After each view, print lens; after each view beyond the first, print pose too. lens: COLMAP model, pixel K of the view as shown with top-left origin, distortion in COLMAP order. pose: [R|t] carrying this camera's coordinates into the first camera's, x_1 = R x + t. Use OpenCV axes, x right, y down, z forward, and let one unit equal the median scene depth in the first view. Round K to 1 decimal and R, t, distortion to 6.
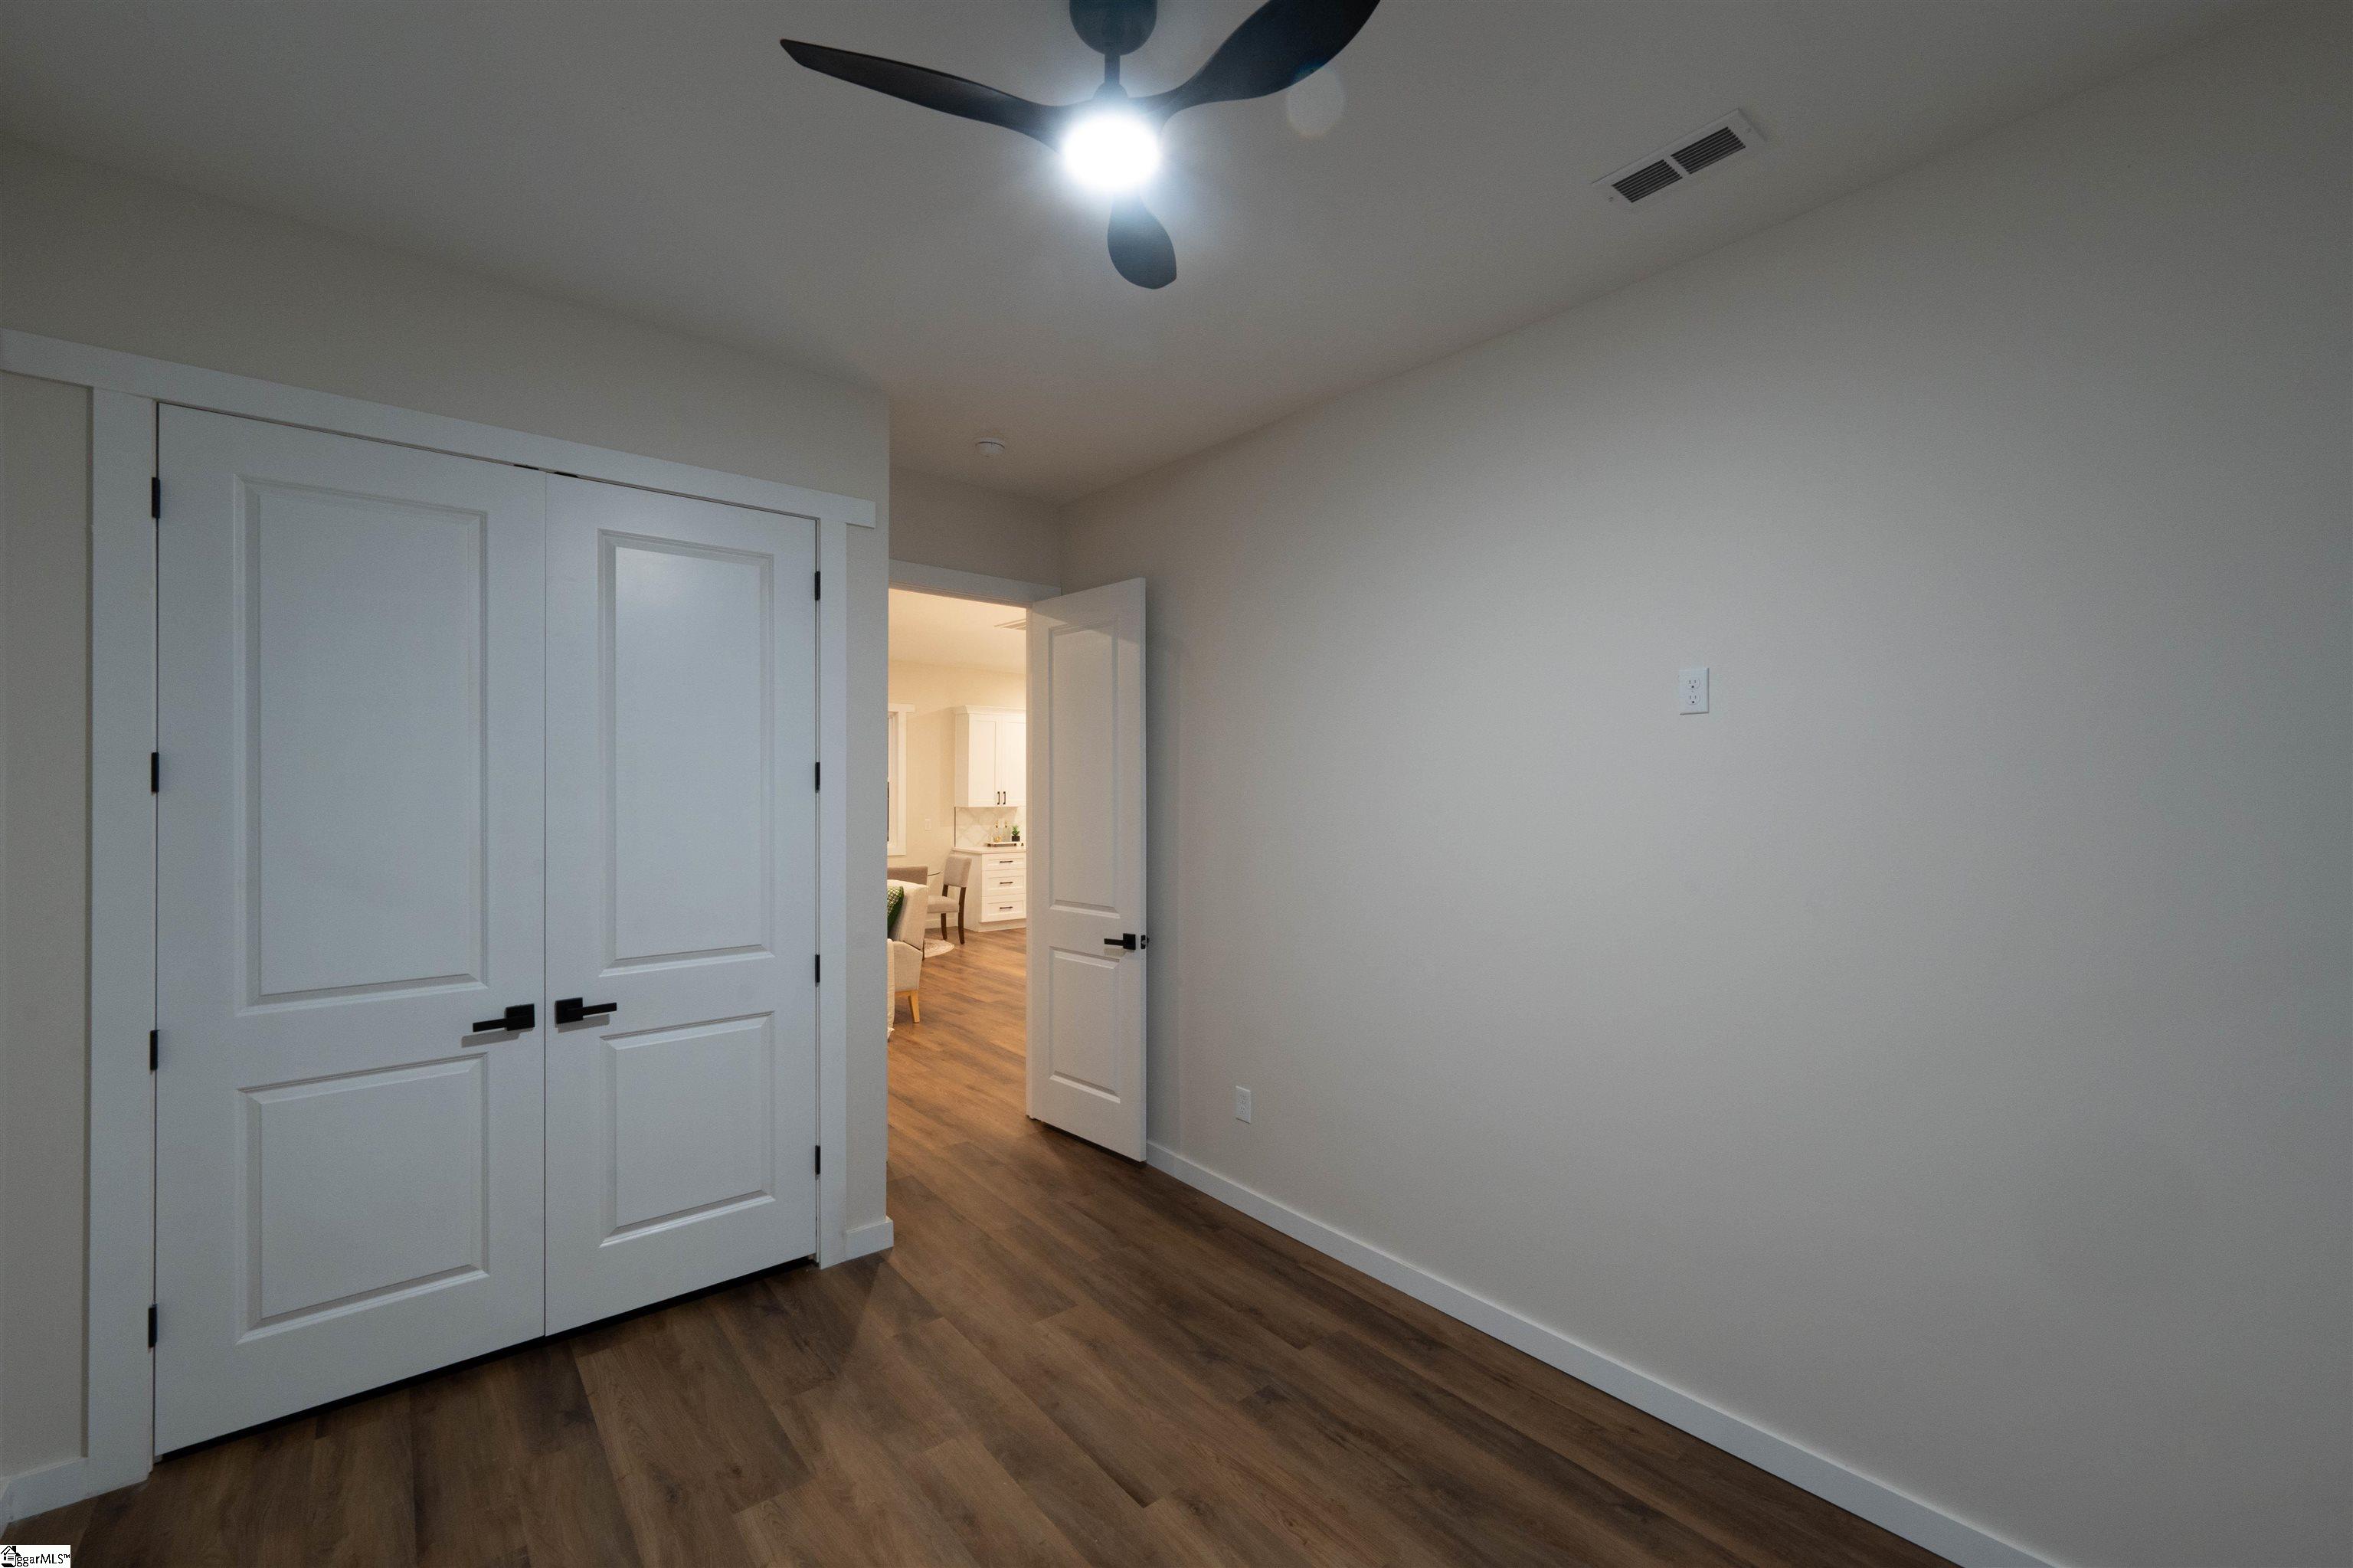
lens RADIAL K [[950.9, 0, 1176.5], [0, 950.9, 784.0], [0, 0, 1]] dist [-0.001507, 0.000247]
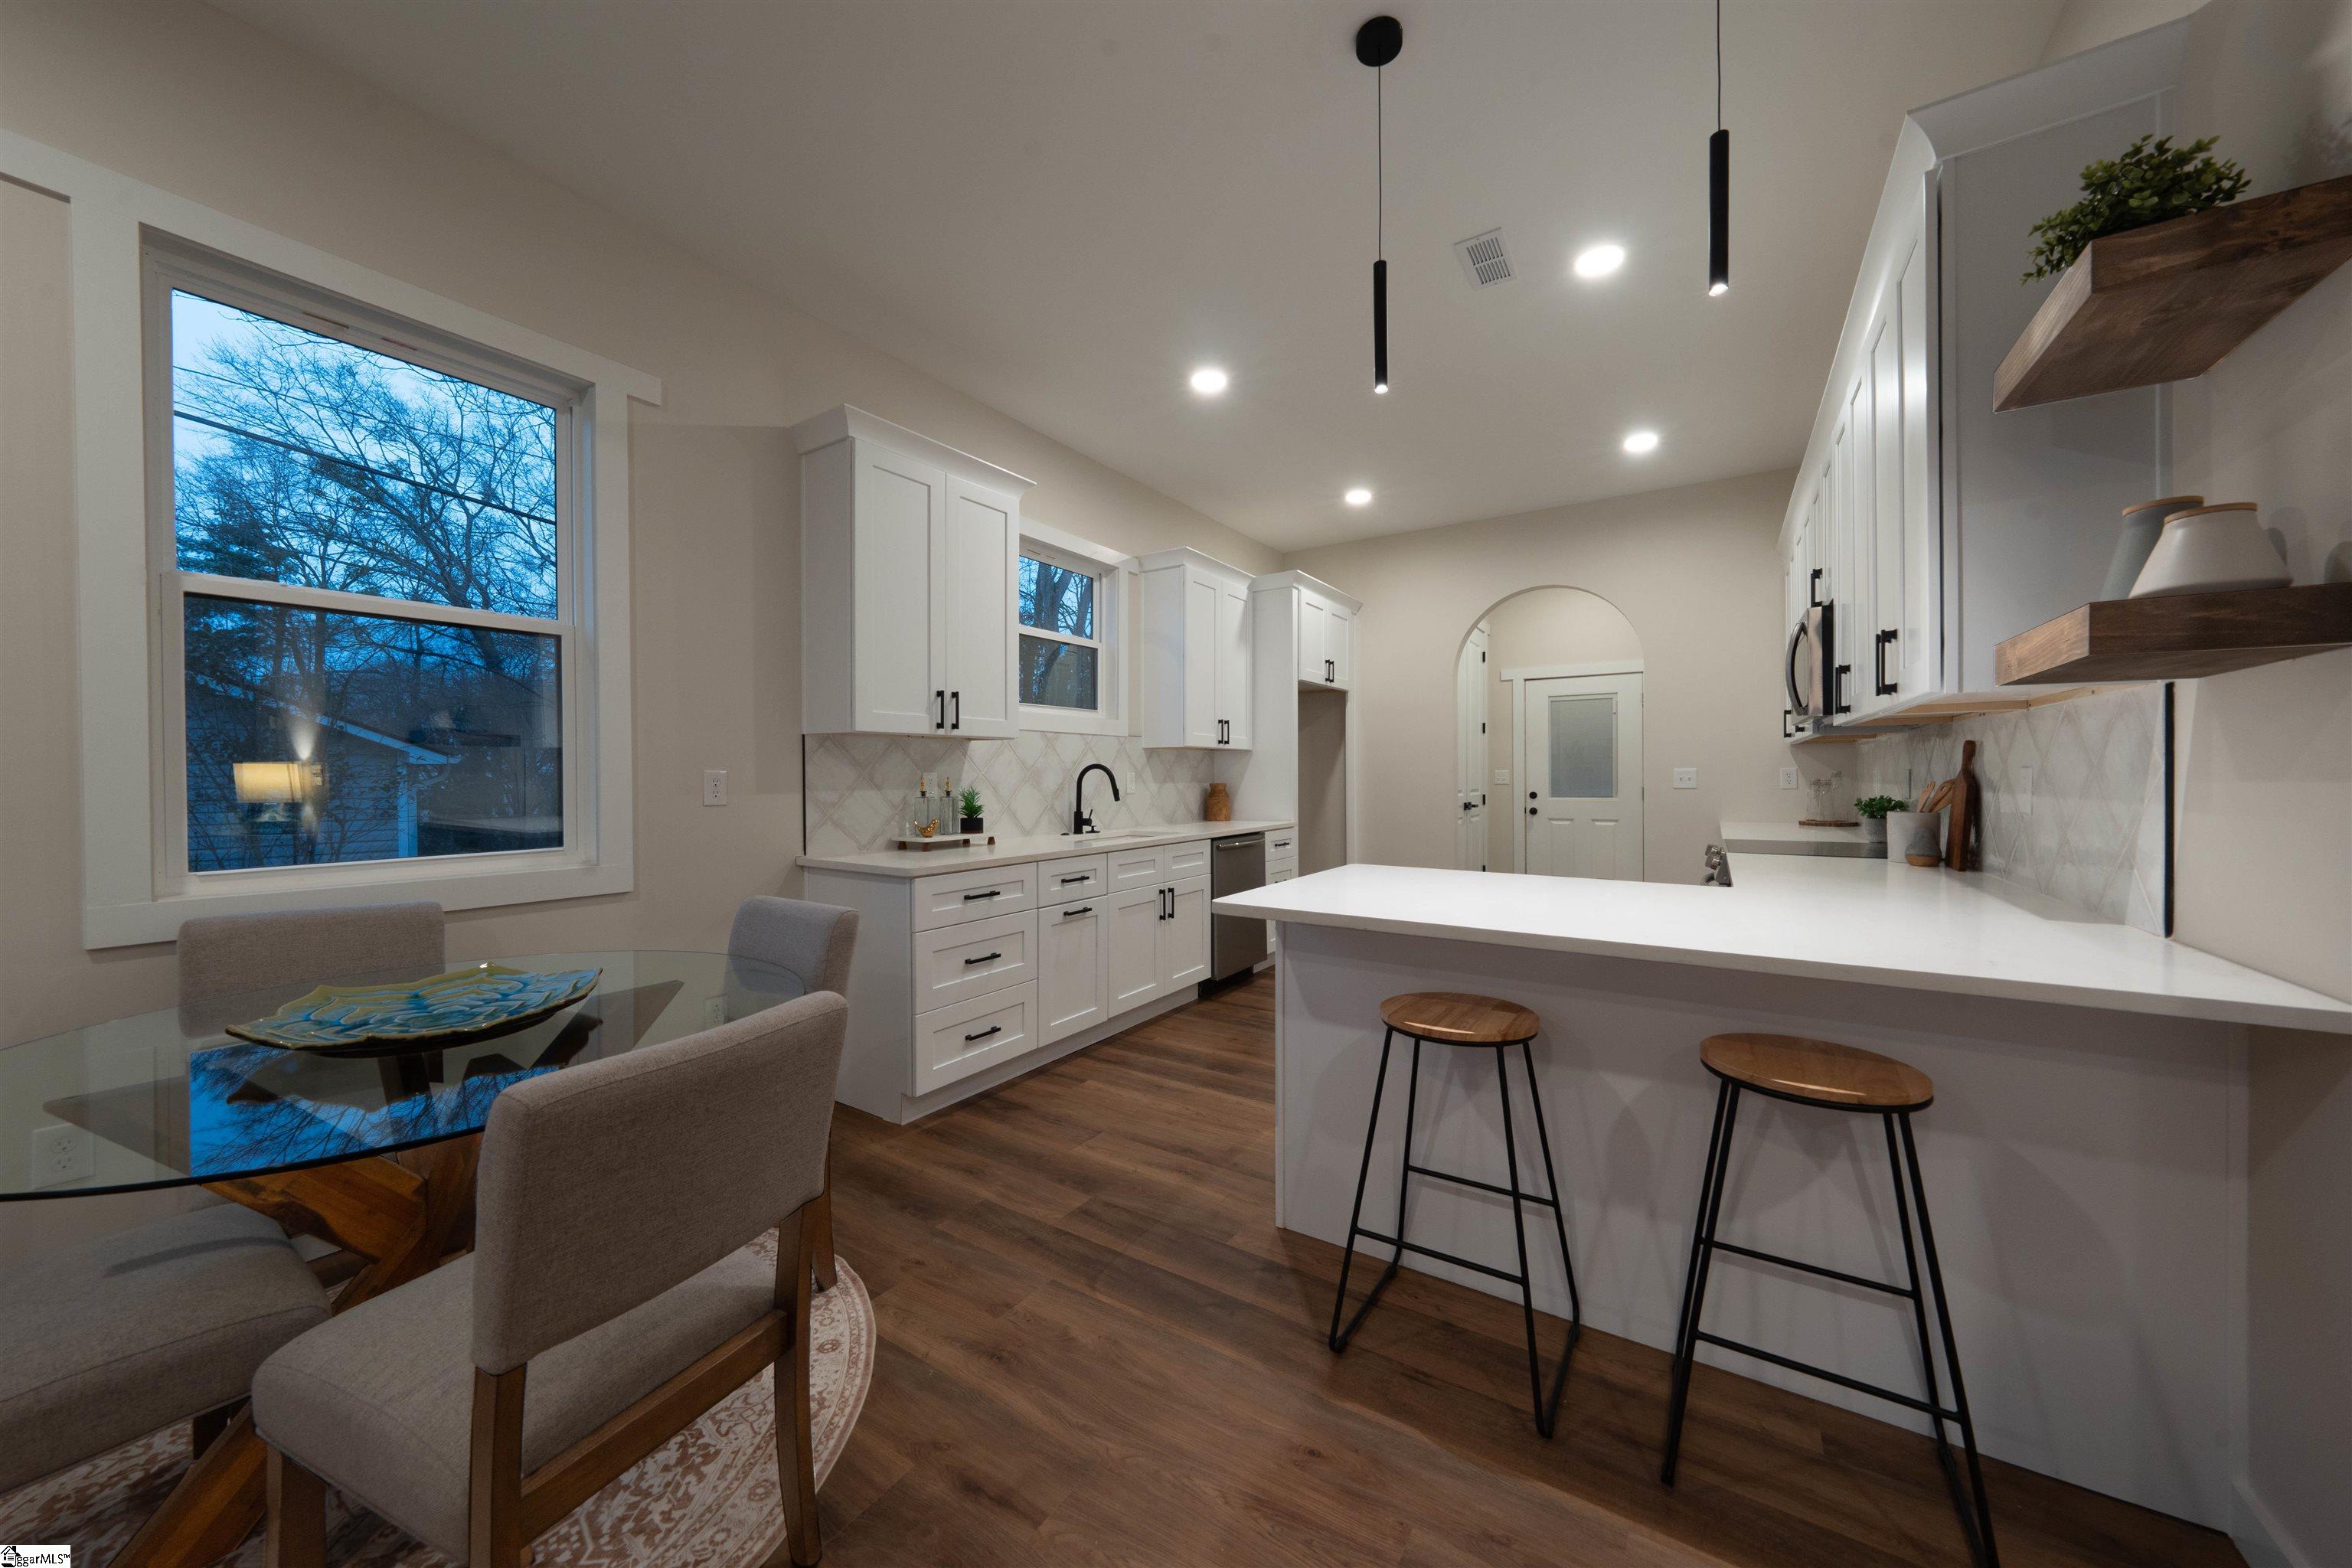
lens RADIAL K [[822.7, 0, 1170.8], [0, 822.7, 784.6], [0, 0, 1]] dist [0.001035, 0.000036]
pose [[0.955633, -0.008093, 0.294448, -0.194988], [0.004160, 0.999894, 0.013981, 0.038247], [-0.294530, -0.012136, 0.955565, 0.686936]]
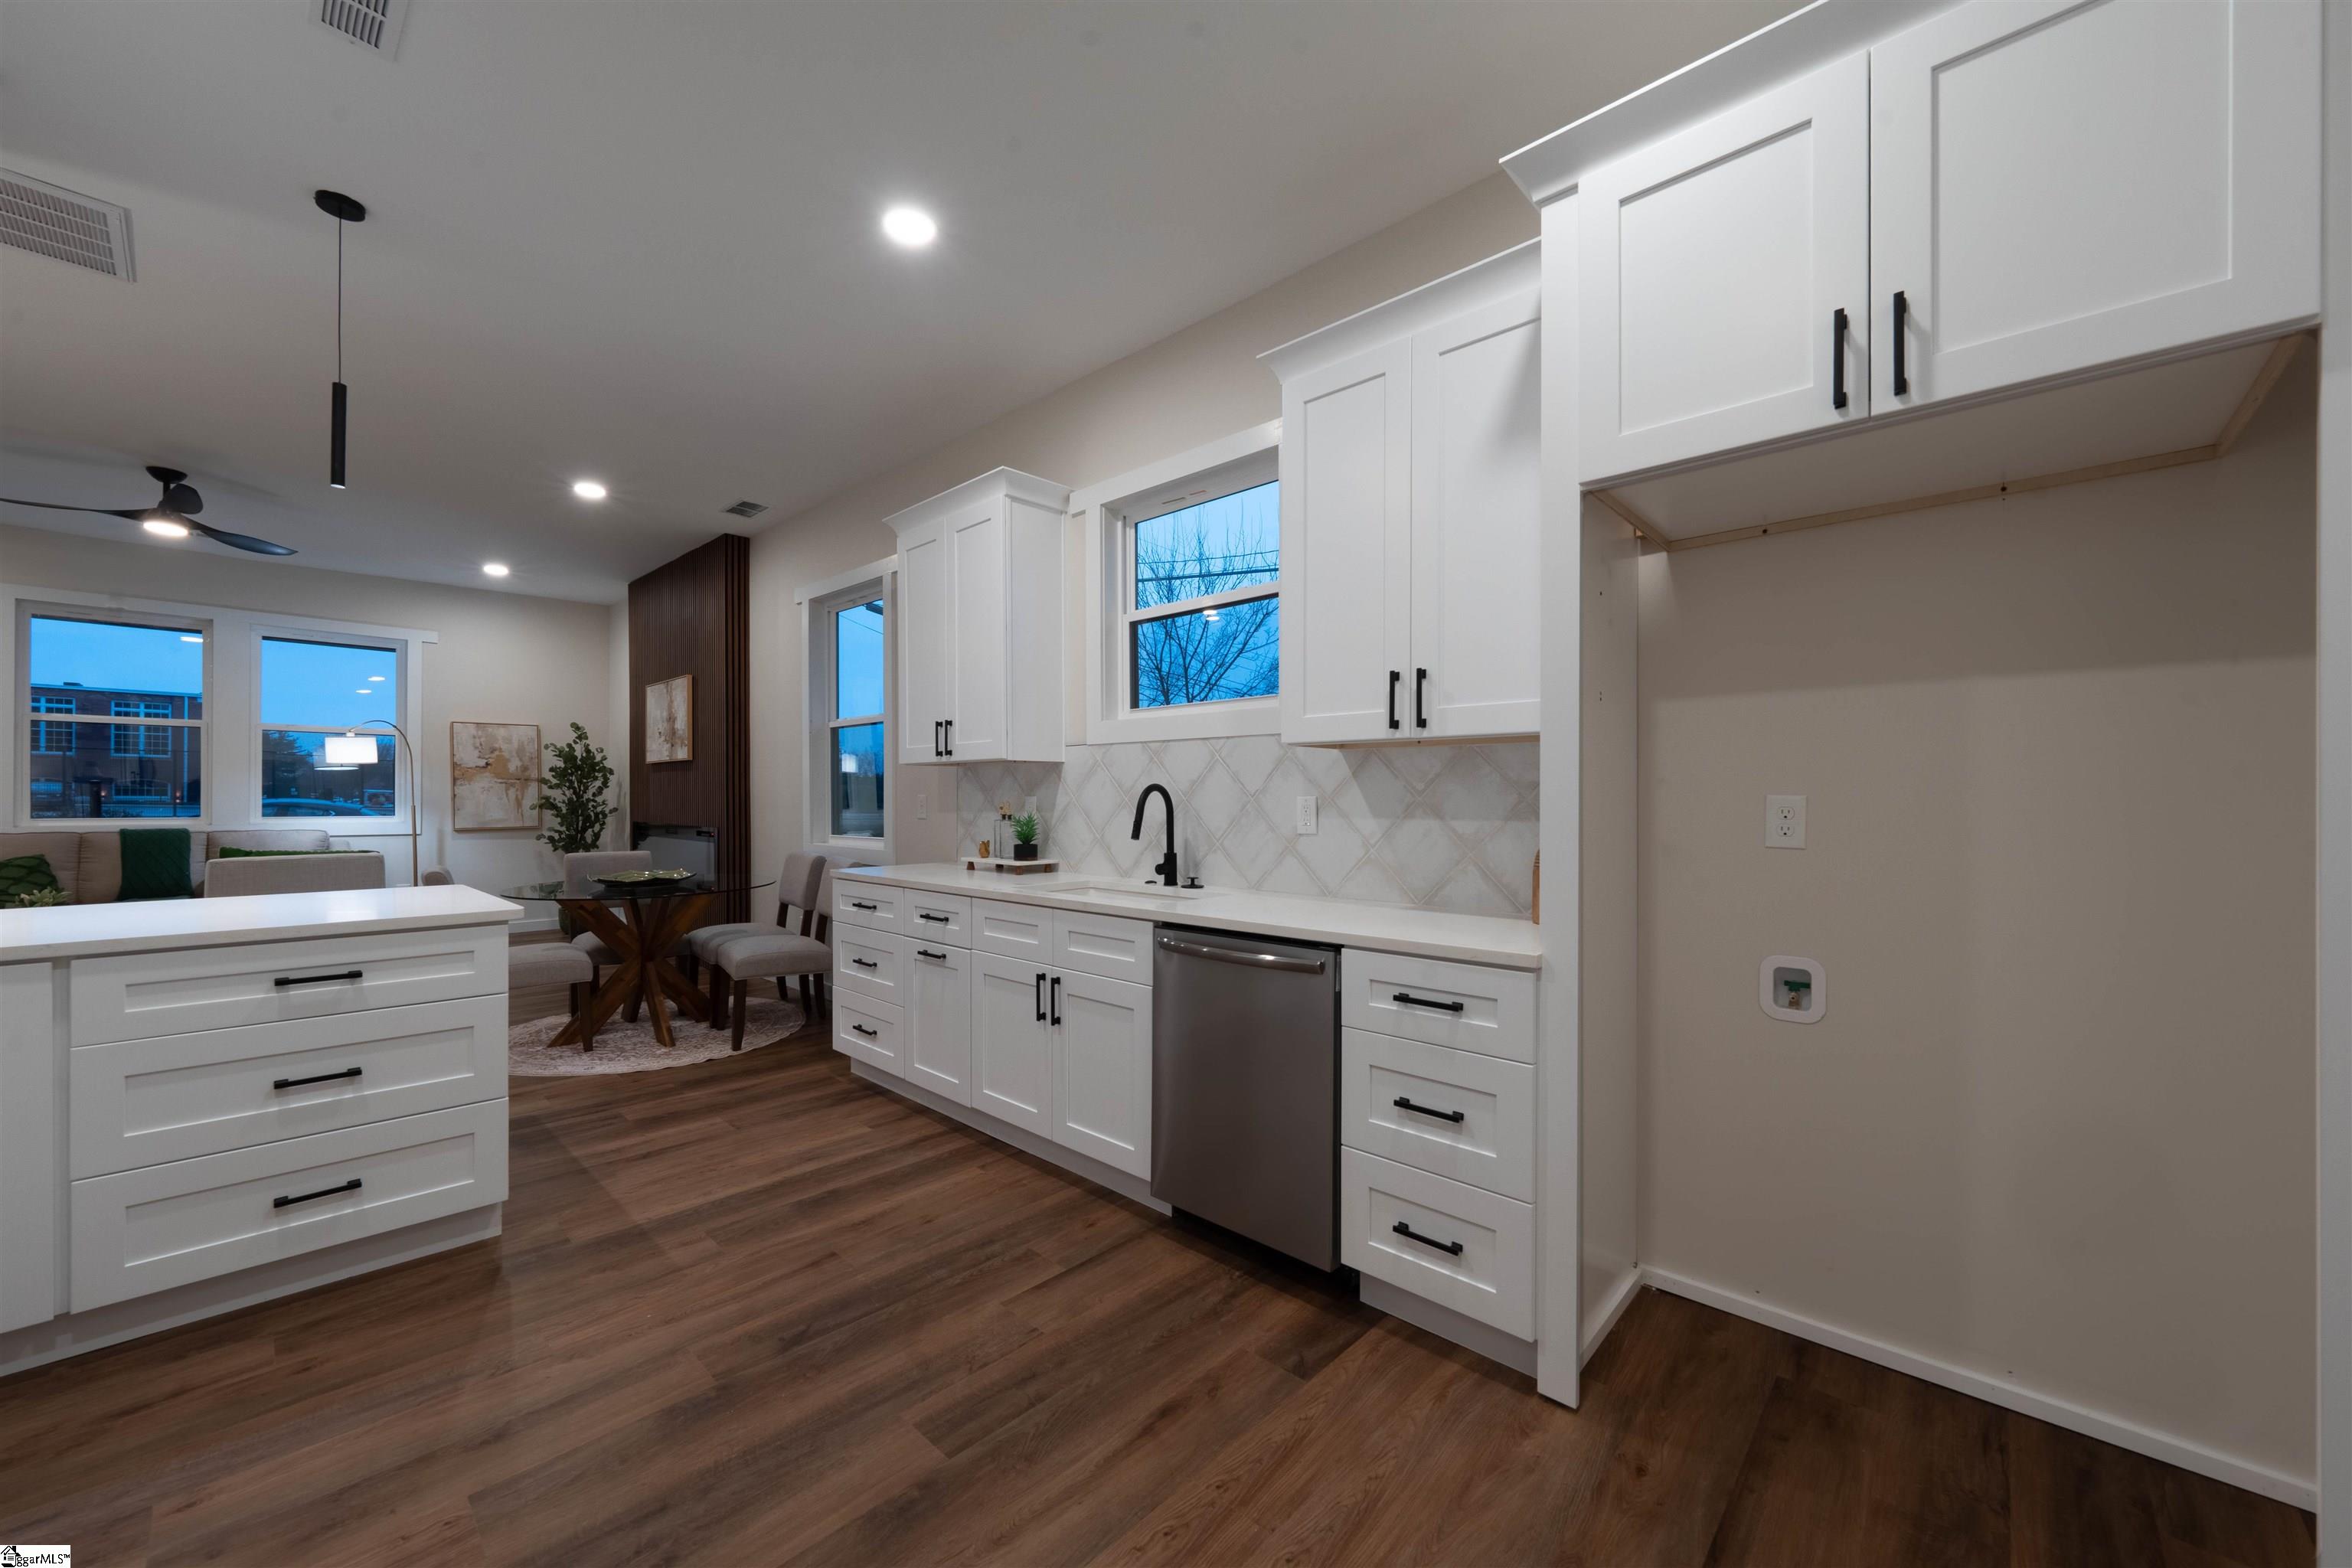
lens RADIAL K [[881.5, 0, 1171.2], [0, 881.5, 798.6], [0, 0, 1]] dist [-0.001871, -0.000051]
pose [[0.130348, -0.001054, -0.991468, 0.174593], [-0.001002, 0.999999, -0.001195, 0.038882], [0.991468, 0.001150, 0.130346, 1.045404]]
